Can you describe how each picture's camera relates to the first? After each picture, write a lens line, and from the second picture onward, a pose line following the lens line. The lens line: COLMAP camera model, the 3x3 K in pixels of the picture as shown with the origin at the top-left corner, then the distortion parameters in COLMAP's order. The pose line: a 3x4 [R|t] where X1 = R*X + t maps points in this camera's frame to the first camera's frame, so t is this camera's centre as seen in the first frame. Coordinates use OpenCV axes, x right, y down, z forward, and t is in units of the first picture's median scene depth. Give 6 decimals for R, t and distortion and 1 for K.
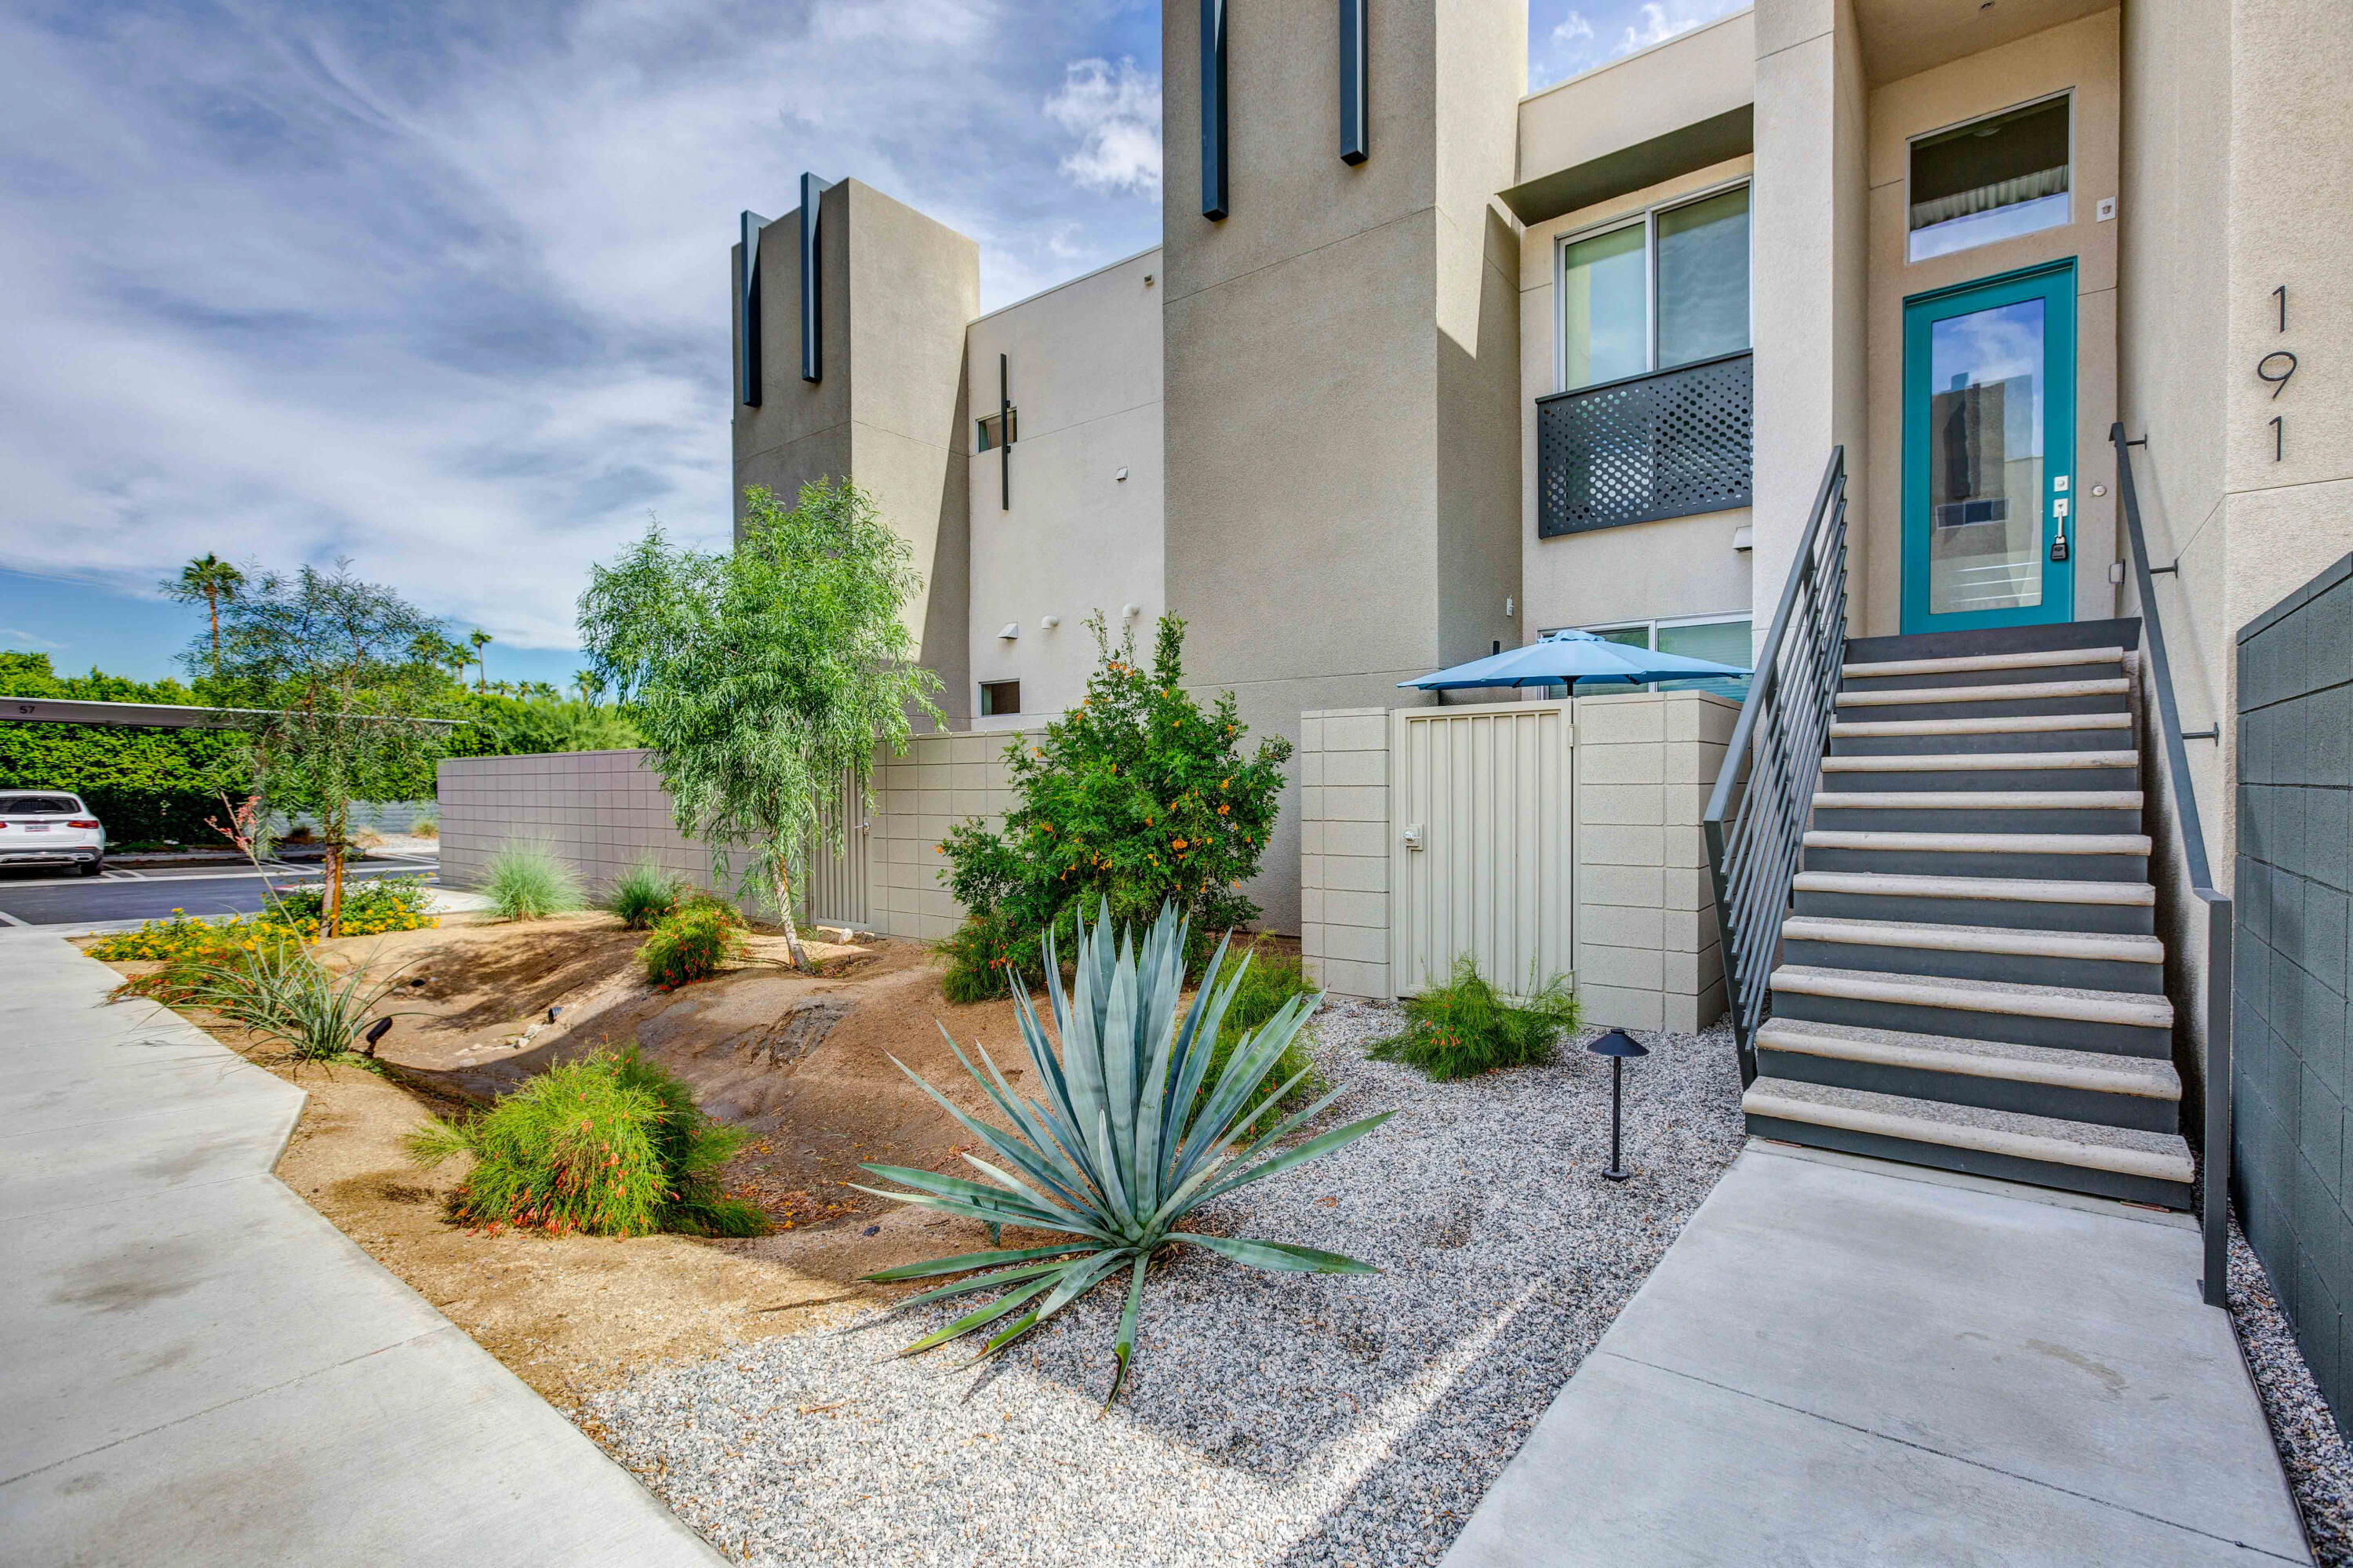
lens RADIAL K [[1081.0, 0, 1174.5], [0, 1081.0, 801.2], [0, 0, 1]] dist [-0.017083, 0.003649]
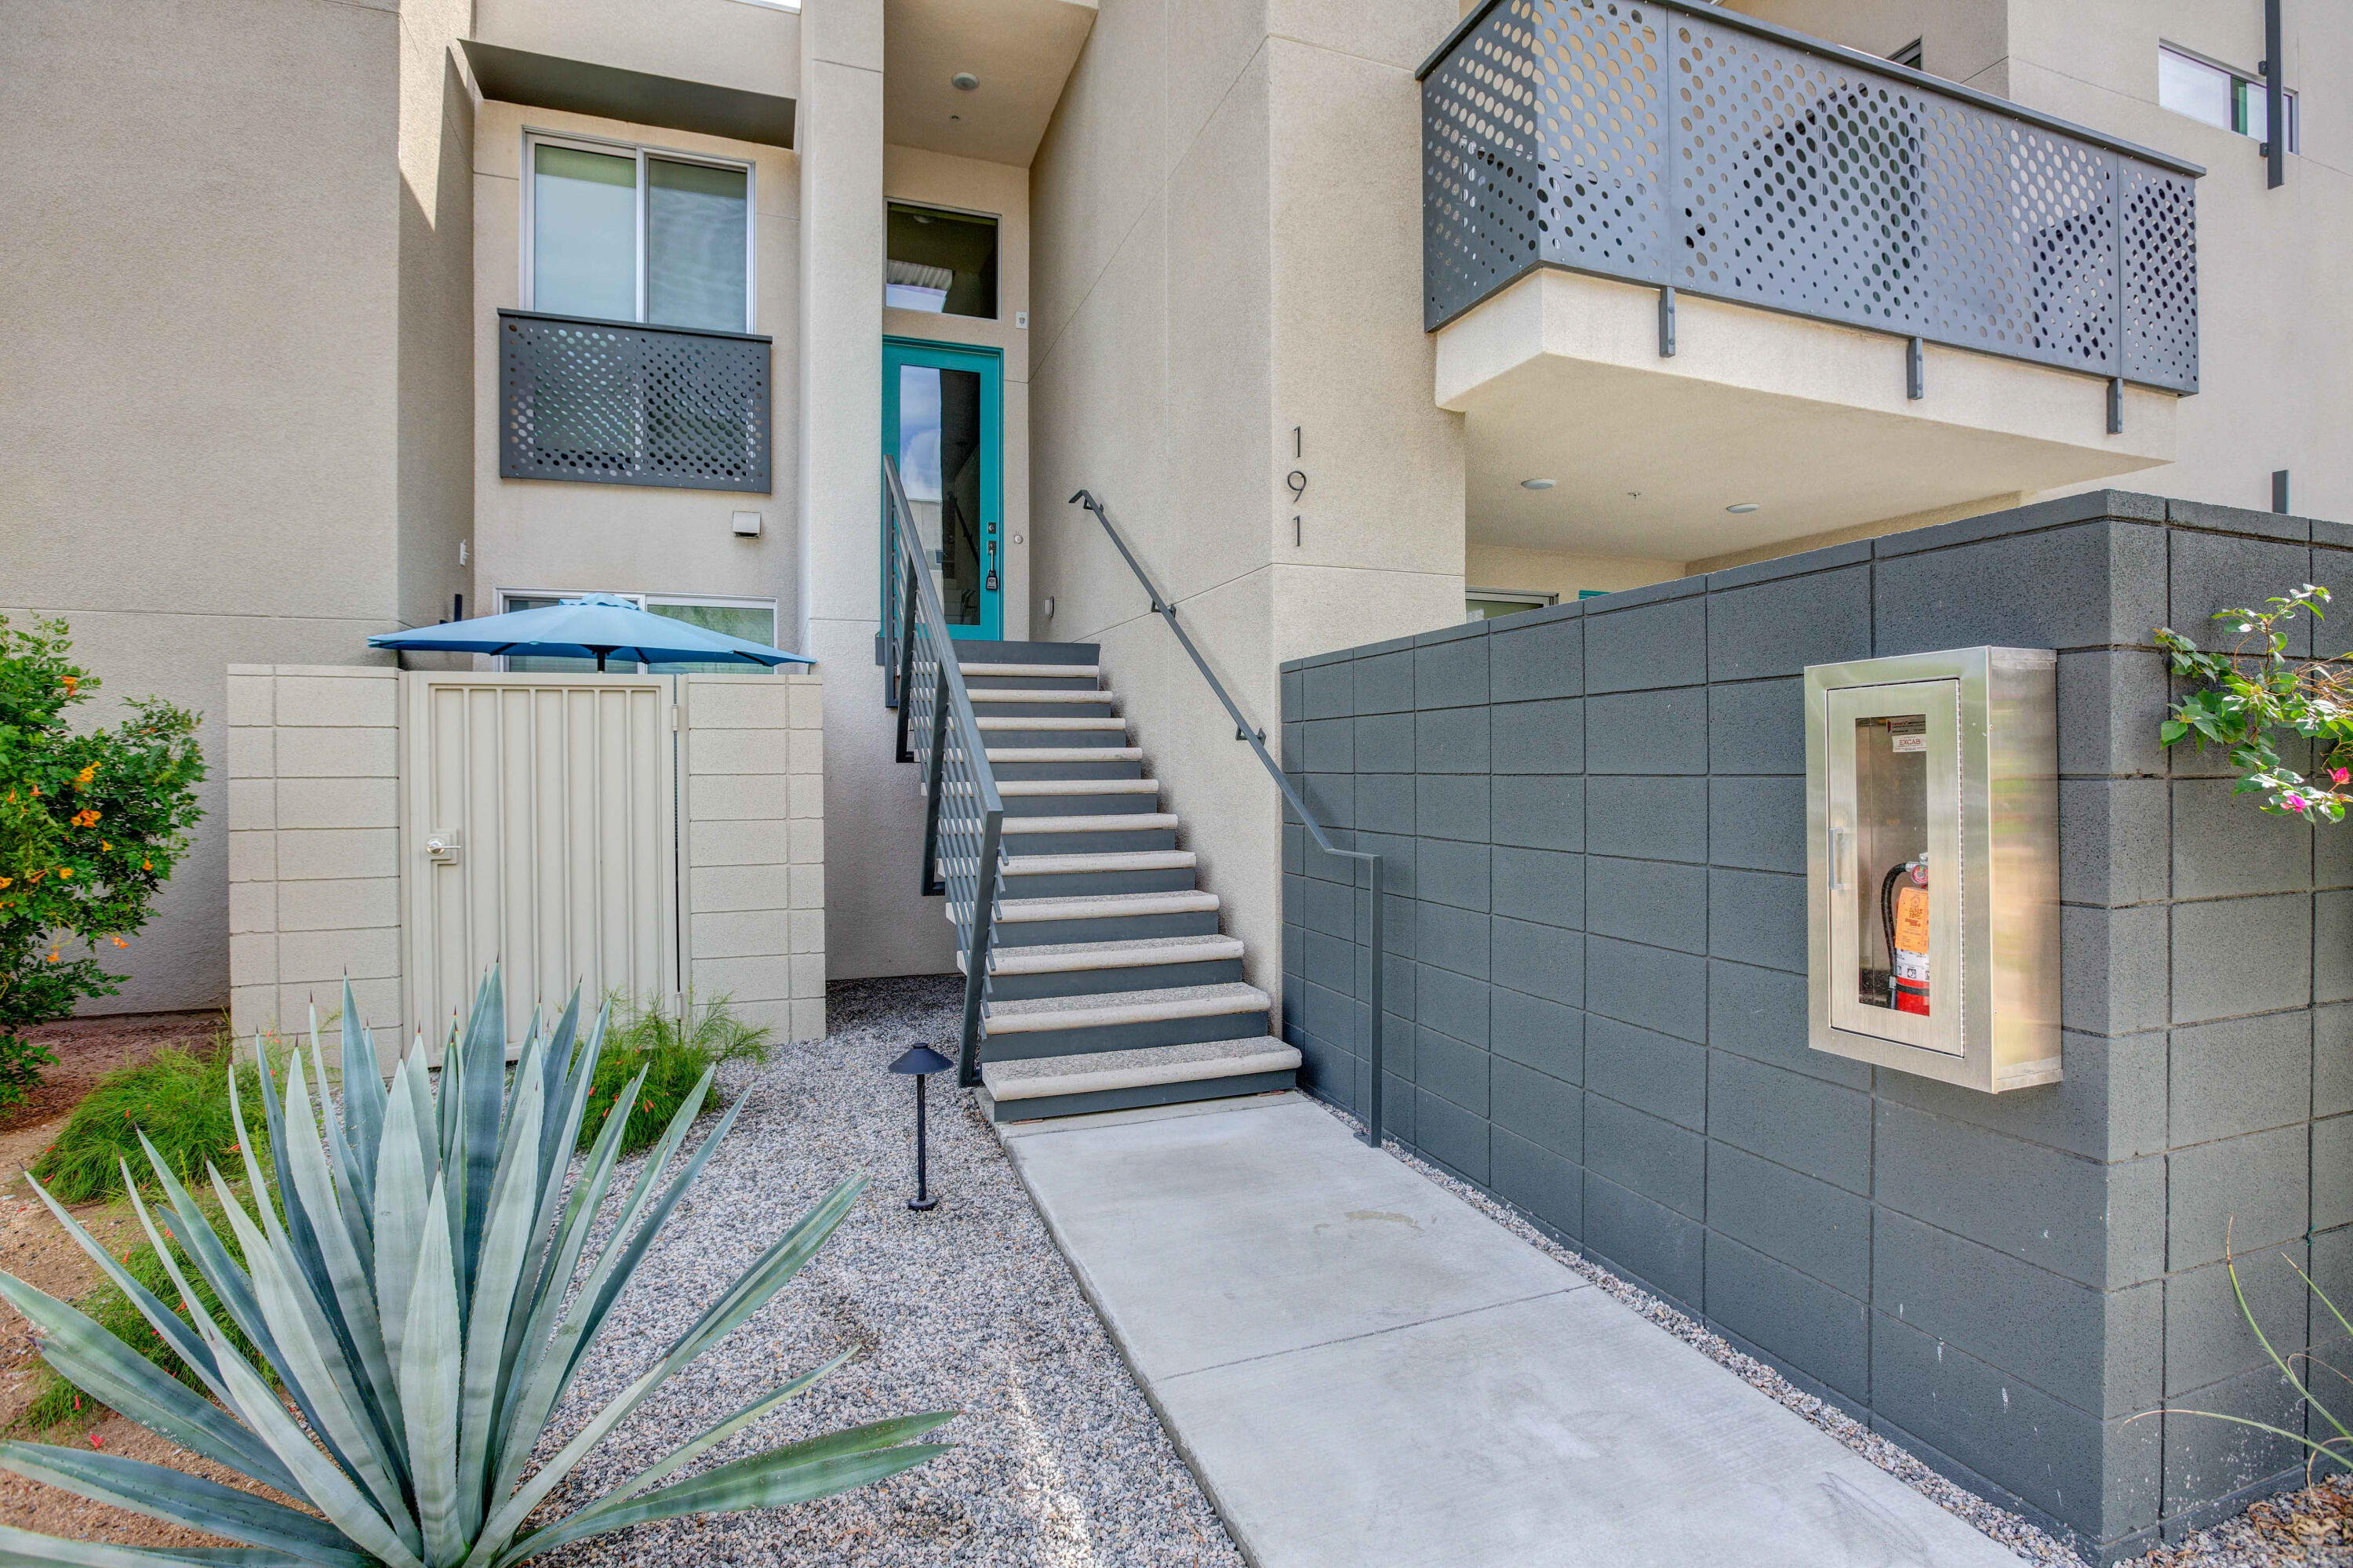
lens RADIAL K [[1118.0, 0, 1176.6], [0, 1118.0, 760.2], [0, 0, 1]] dist [-0.030162, 0.002411]
pose [[0.516188, 0.012024, 0.856391, -0.152330], [0.015529, 0.999606, -0.023395, -0.000181], [-0.856335, 0.025375, 0.515798, 0.173303]]
